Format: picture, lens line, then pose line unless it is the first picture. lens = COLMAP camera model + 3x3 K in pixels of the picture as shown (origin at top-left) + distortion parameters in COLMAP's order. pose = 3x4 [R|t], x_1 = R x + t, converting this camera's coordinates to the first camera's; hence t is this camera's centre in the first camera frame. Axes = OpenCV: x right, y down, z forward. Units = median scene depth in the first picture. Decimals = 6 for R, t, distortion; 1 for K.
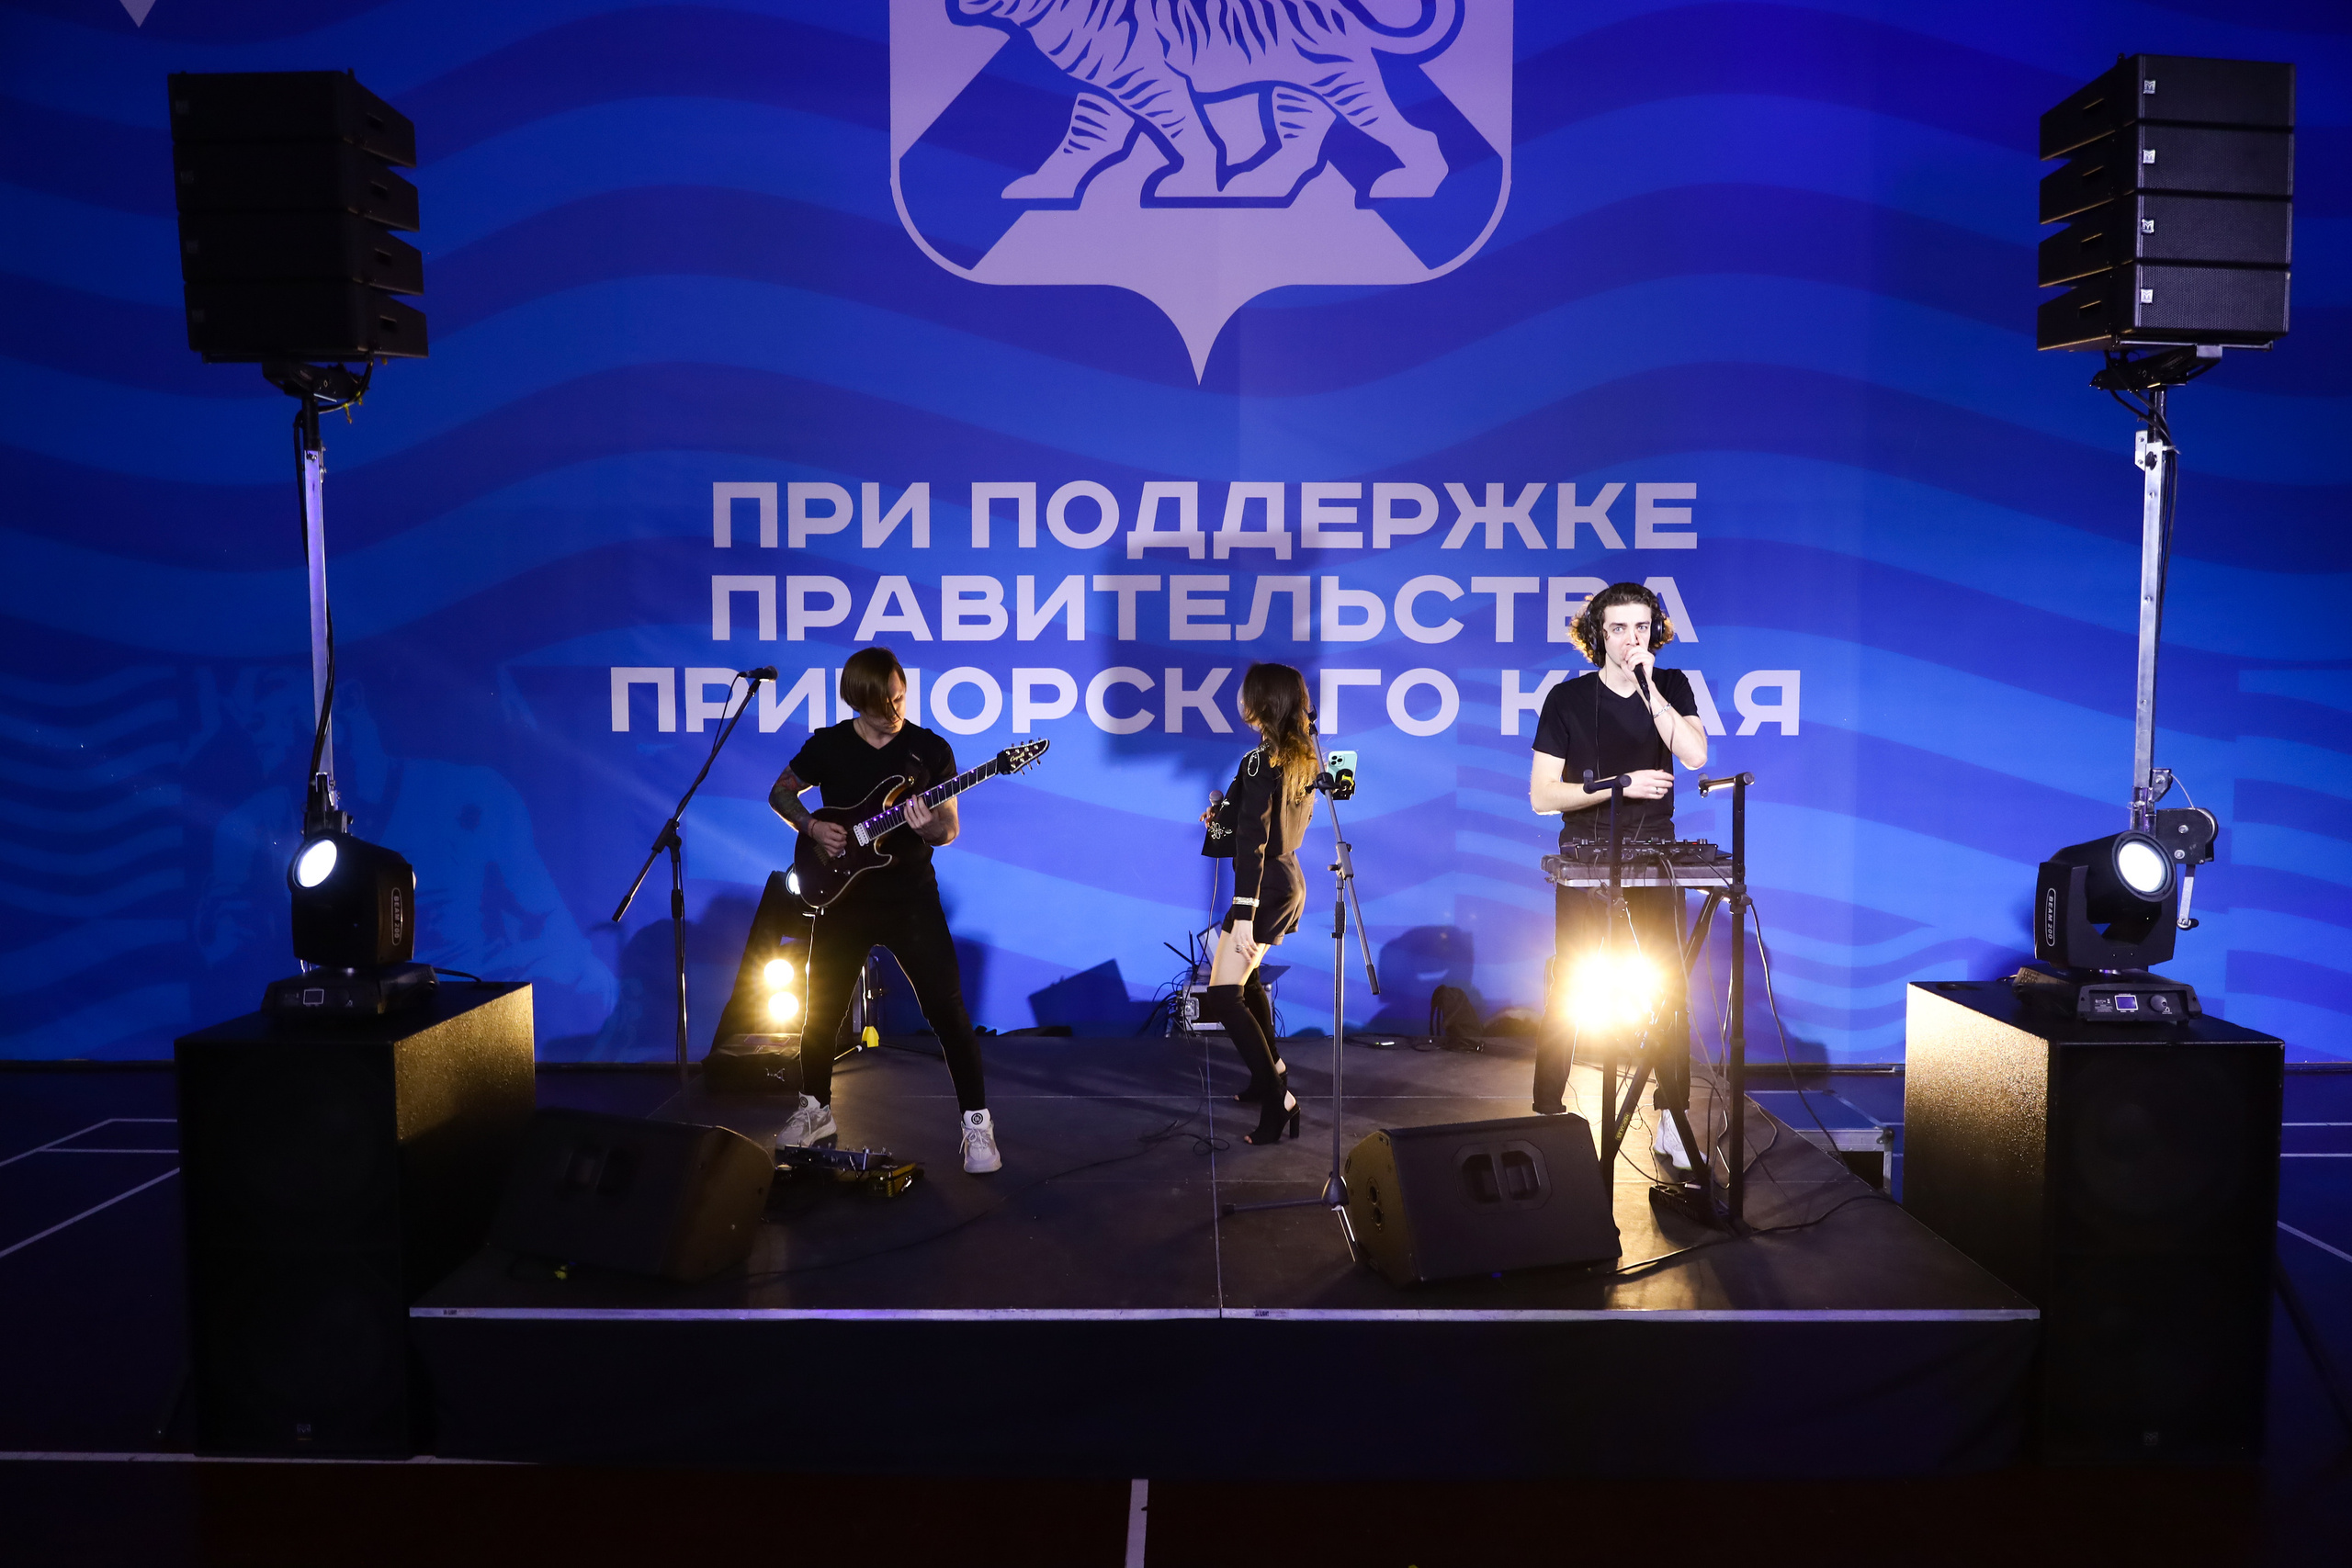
lens RADIAL K [[1583.8, 0, 1167.6], [0, 1583.8, 786.3], [0, 0, 1]] dist [0.000887, 0.006645]
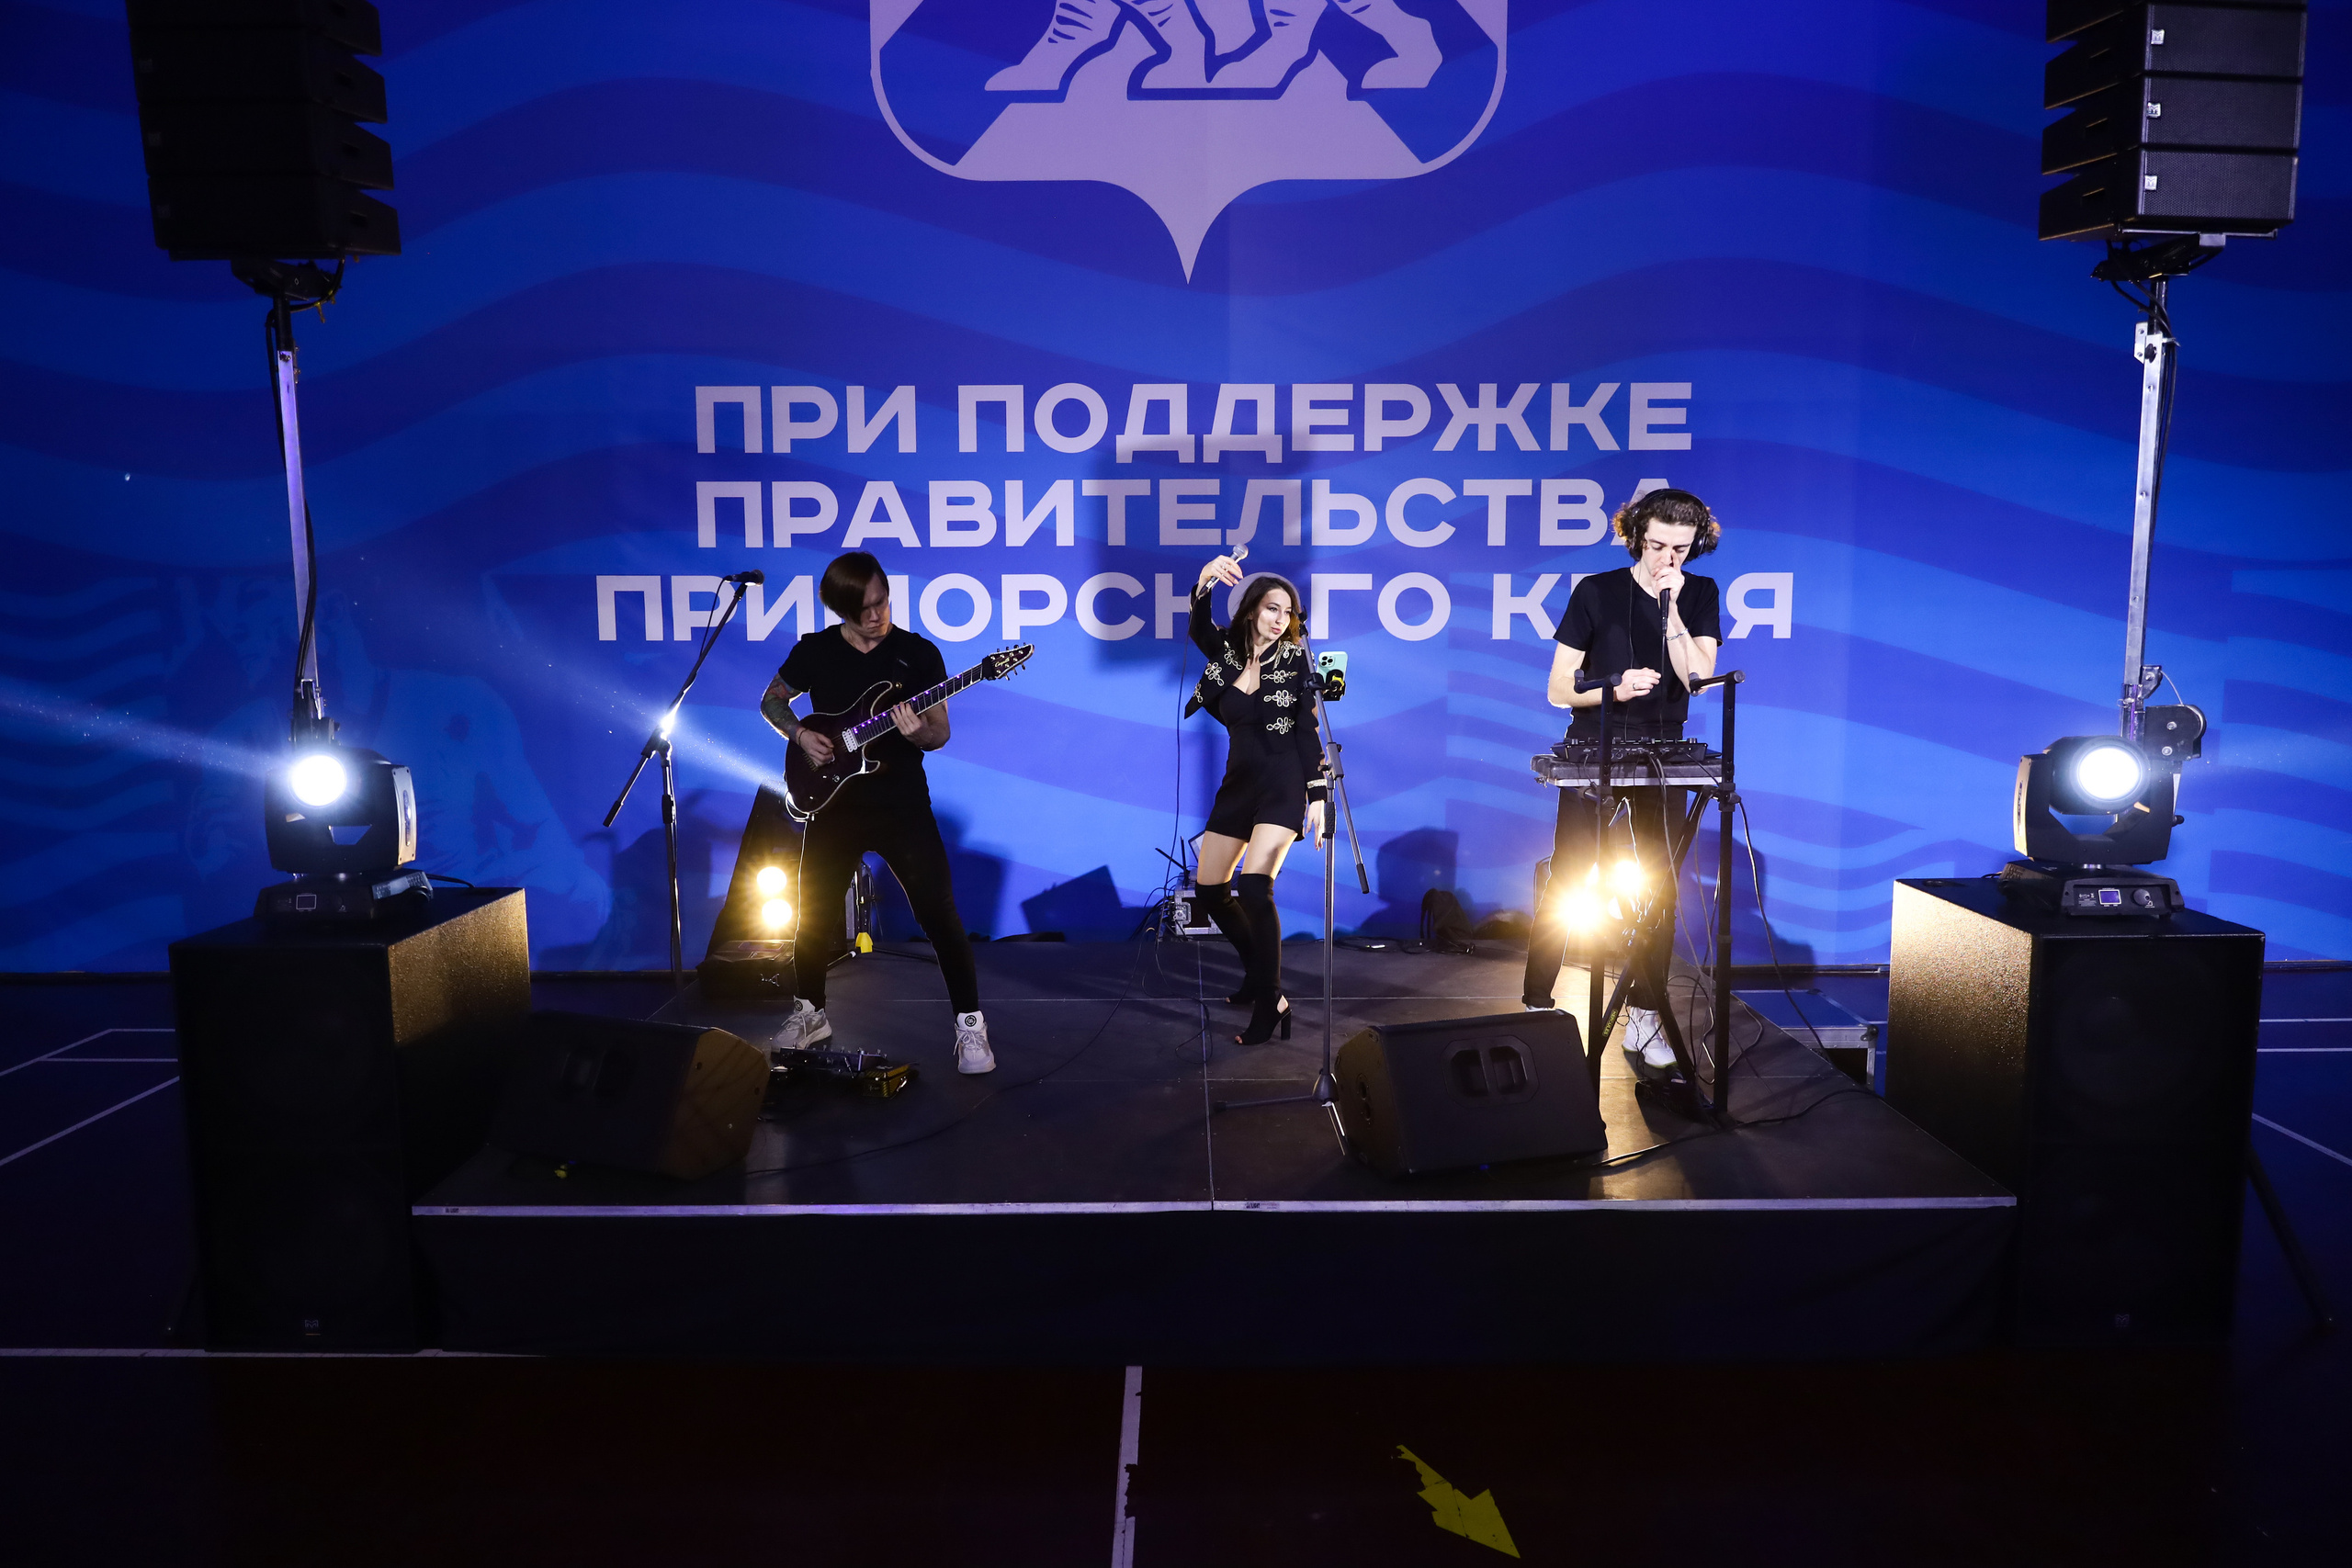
lens RADIAL K [[1583.8, 0, 1167.6], [0, 1583.8, 786.3], [0, 0, 1]] dist [0.000887, 0.006645]
pose [[0.999973, -0.005550, 0.004793, 0.000700], [0.005278, 0.998473, 0.054988, 0.004009], [-0.005090, -0.054961, 0.998476, 0.000495]]
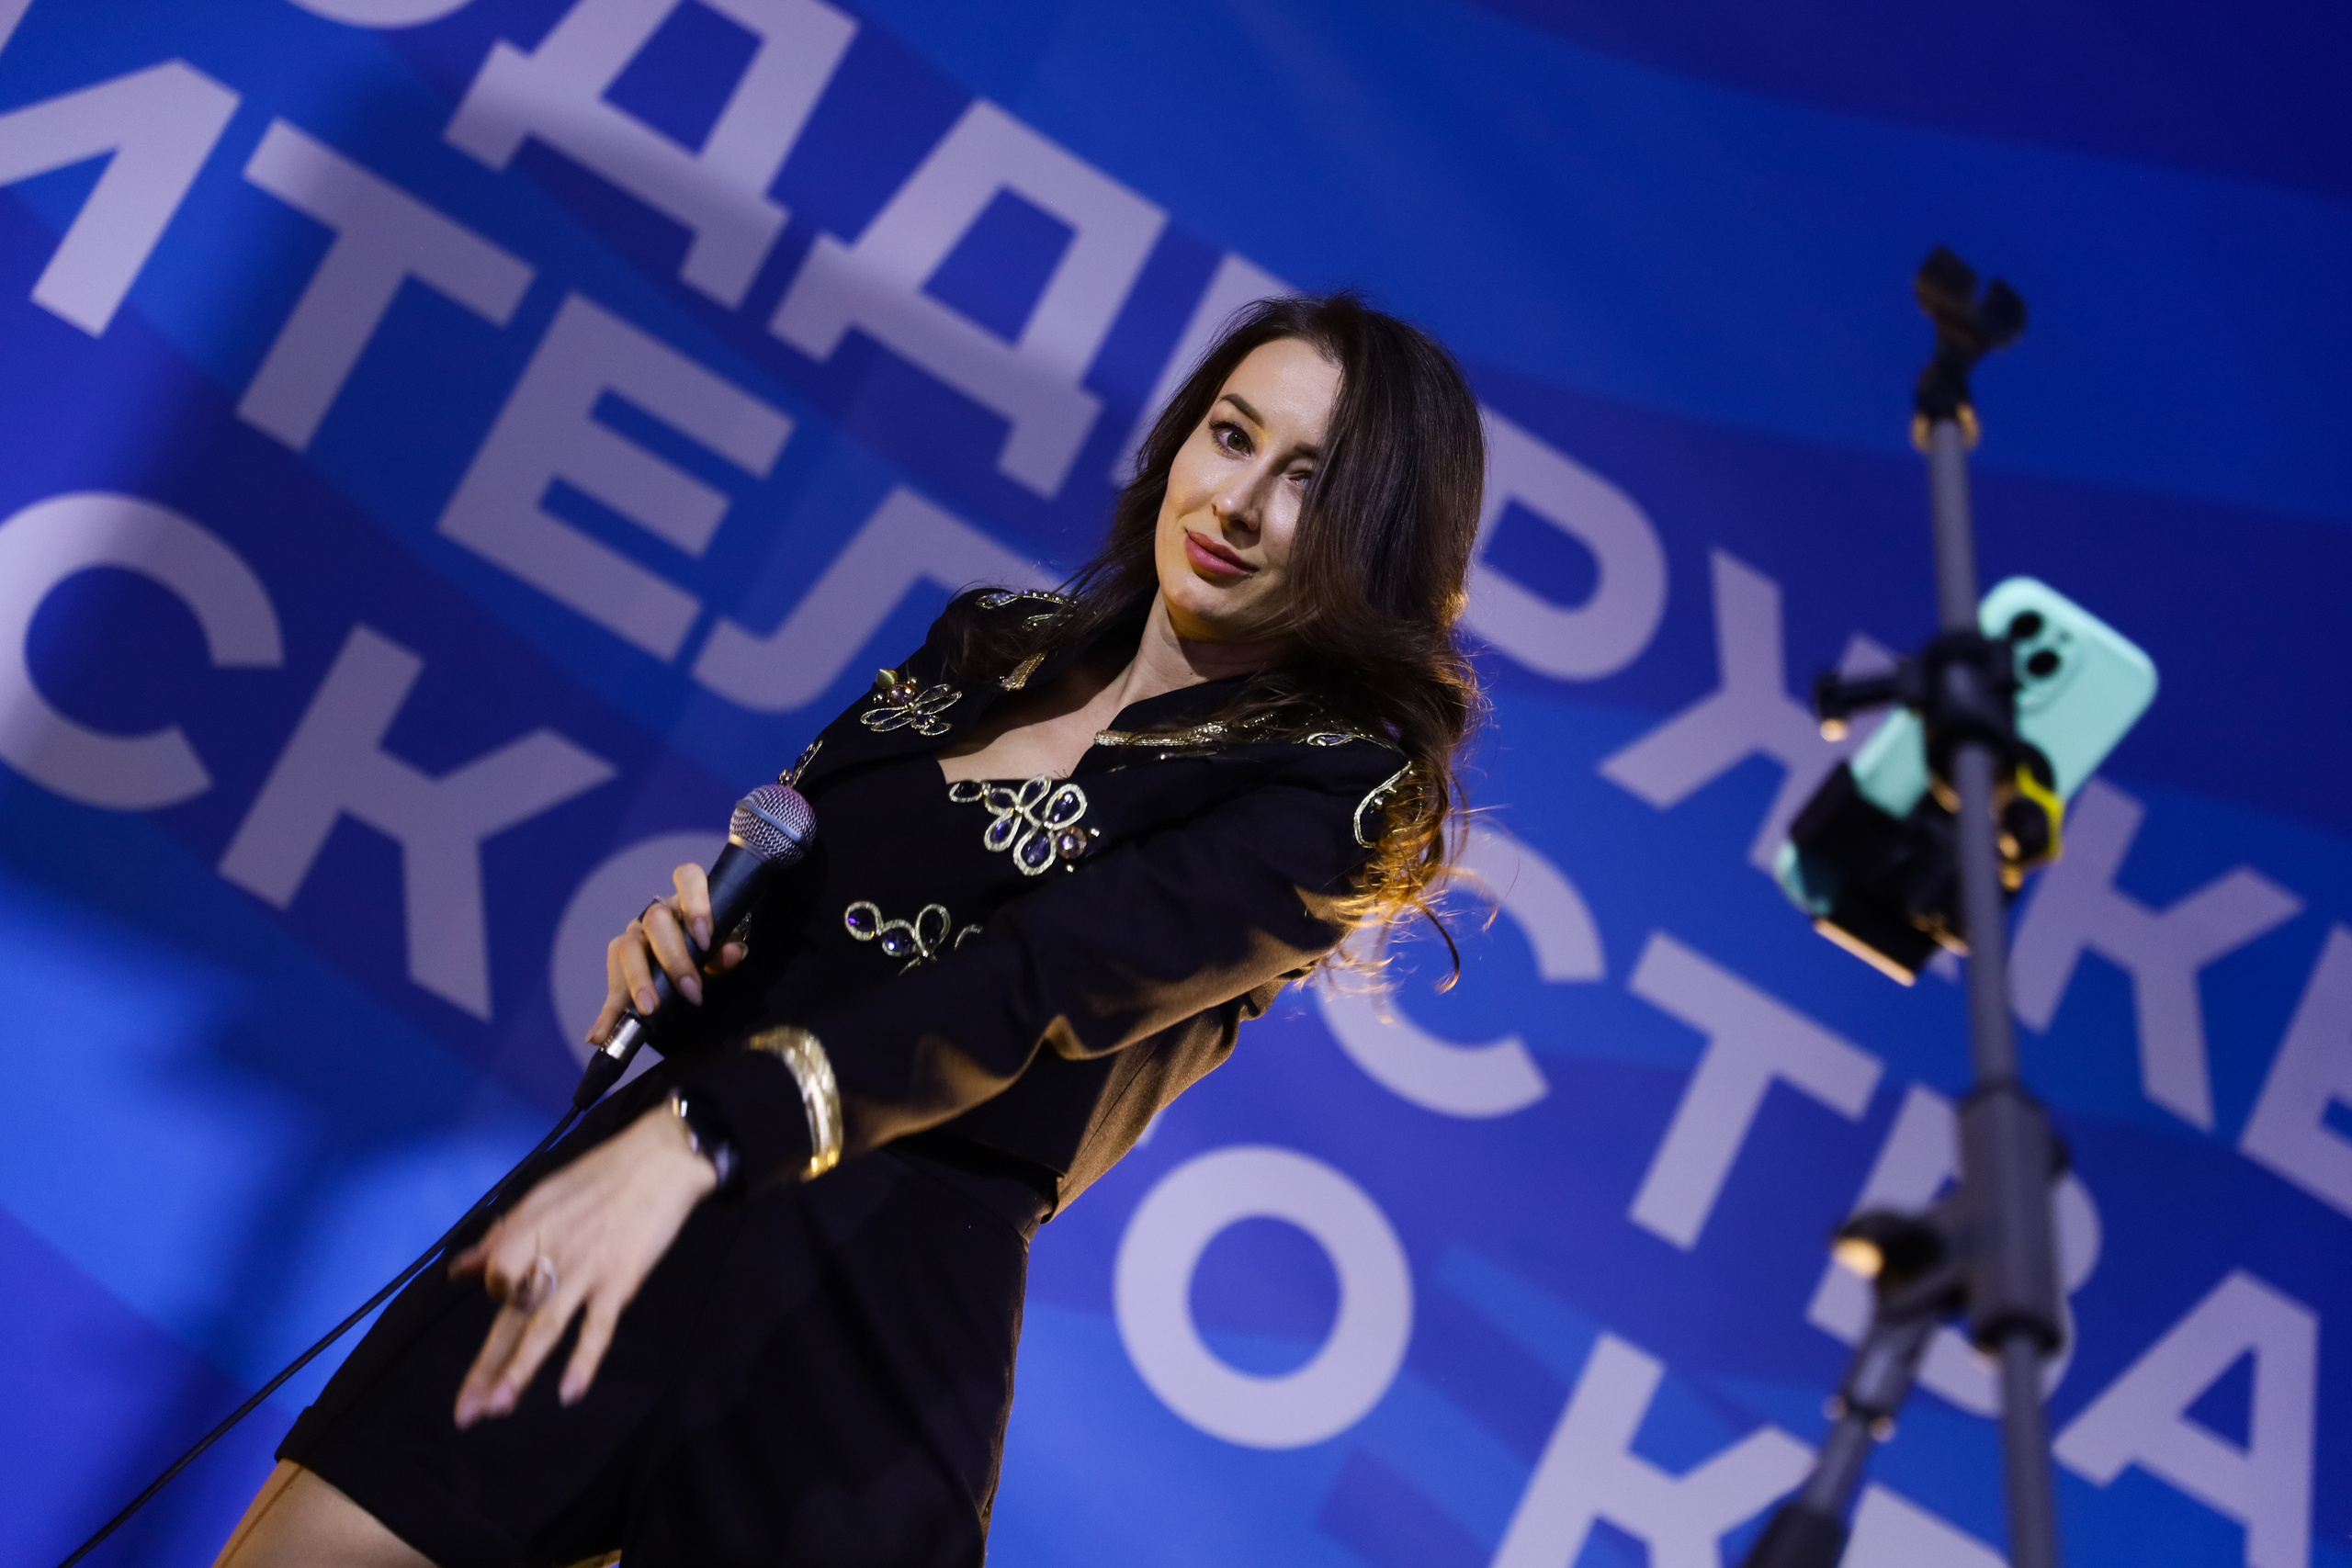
lens RADIAL K [[4543.6, 0, 1176.0], [0, 4543.6, 784.0], [0, 0, 1]] dist [-0.025294, 0.135815]
pose [[0.846502, 0.492699, 0.201698, -0.022274], [-0.425744, 0.853948, -0.299191, 0.088854], [-0.319651, 0.167394, 0.932632, 0.372143]]
